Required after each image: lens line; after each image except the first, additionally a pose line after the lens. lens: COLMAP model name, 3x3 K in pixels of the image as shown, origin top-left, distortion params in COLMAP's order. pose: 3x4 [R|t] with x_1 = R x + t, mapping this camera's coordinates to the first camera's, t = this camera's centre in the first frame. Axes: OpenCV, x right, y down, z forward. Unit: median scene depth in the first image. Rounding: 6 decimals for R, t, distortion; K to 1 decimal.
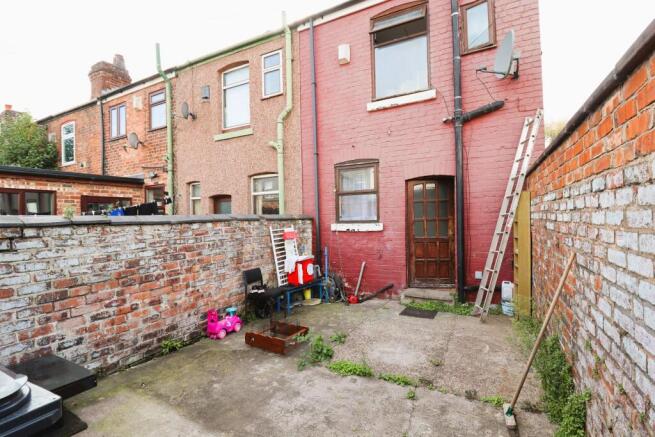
lens RADIAL K [[301.3, 0, 332.5], [0, 301.3, 221.3], [0, 0, 1]] dist [-0.023437, -0.000636]
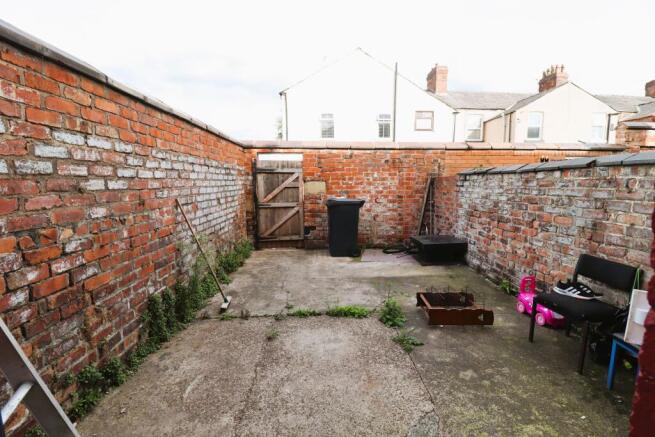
lens RADIAL K [[301.3, 0, 331.9], [0, 301.3, 218.1], [0, 0, 1]] dist [-0.023437, -0.000636]
pose [[-0.867207, 0.087830, -0.490140, 0.547171], [0.022676, 0.990266, 0.137328, 0.008067], [0.497430, 0.107977, -0.860758, 1.660724]]
